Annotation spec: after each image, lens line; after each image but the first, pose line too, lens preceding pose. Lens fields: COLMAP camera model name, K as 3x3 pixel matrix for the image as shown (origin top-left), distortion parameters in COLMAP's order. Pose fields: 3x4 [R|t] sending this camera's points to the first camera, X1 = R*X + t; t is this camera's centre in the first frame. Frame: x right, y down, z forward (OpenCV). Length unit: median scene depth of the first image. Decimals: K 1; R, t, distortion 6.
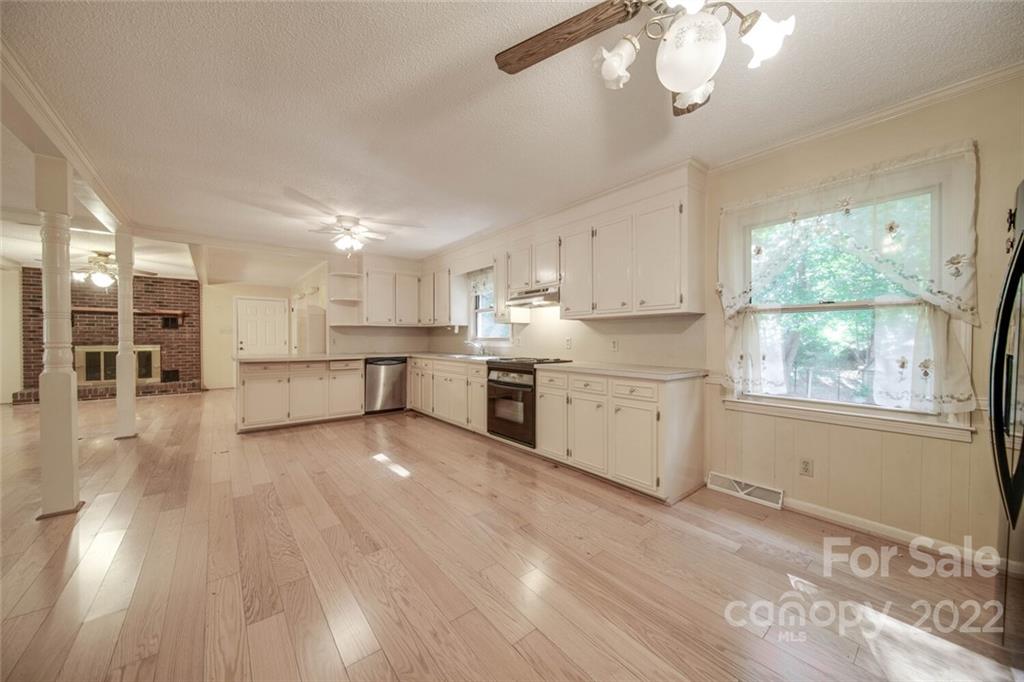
lens RADIAL K [[358.4, 0, 514.2], [0, 358.4, 341.6], [0, 0, 1]] dist [-0.004673, -0.000263]
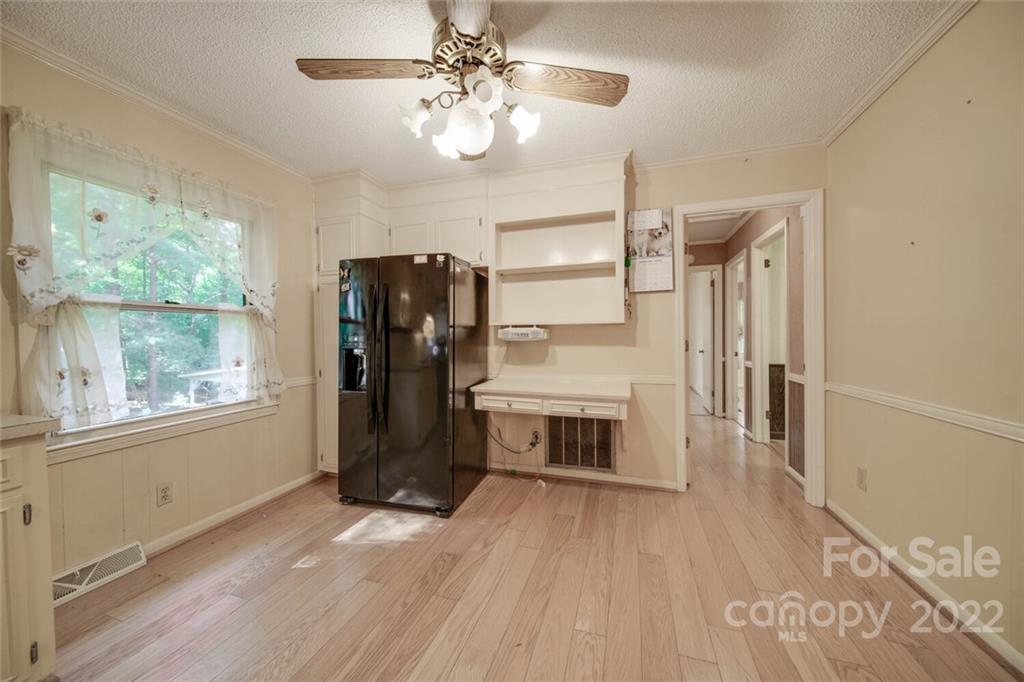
lens RADIAL K [[358.4, 0, 514.2], [0, 358.4, 341.6], [0, 0, 1]] dist [-0.004673, -0.000263]
pose [[-0.538166, -0.008691, 0.842794, -0.238419], [0.021476, 0.999481, 0.024020, -0.009972], [-0.842565, 0.031027, -0.537700, 0.518884]]
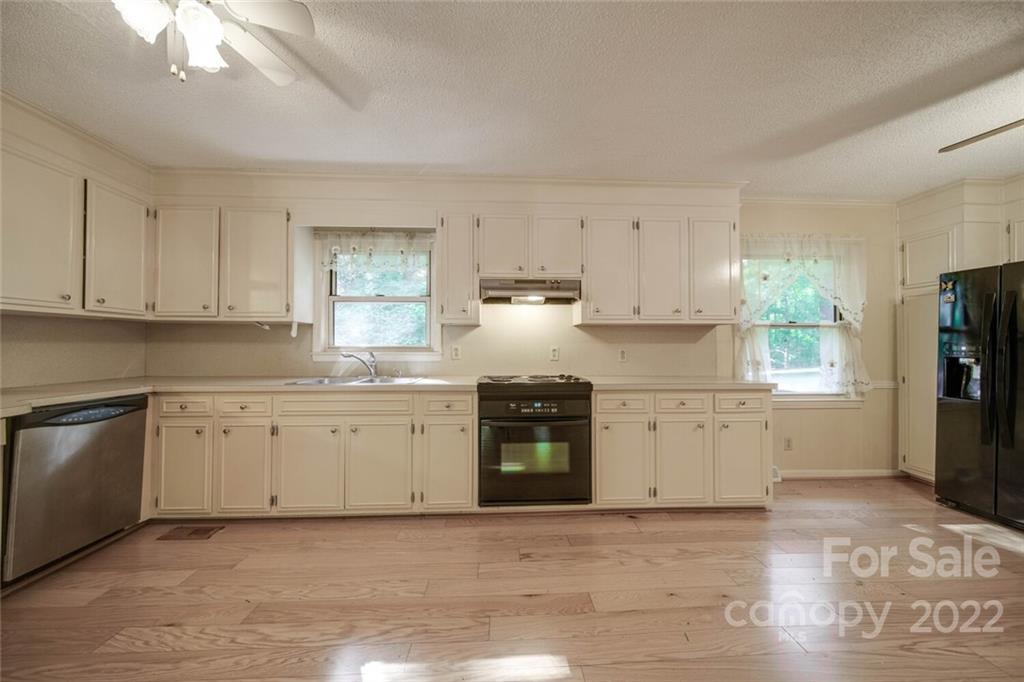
lens RADIAL K [[358.4, 0, 514.2], [0, 358.4, 341.6], [0, 0, 1]] dist [-0.004673, -0.000263]
pose [[0.603958, 0.011109, 0.796939, -0.615027], [0.005236, 0.999826, -0.017906, -0.010358], [-0.796999, 0.014987, 0.603795, 0.700521]]
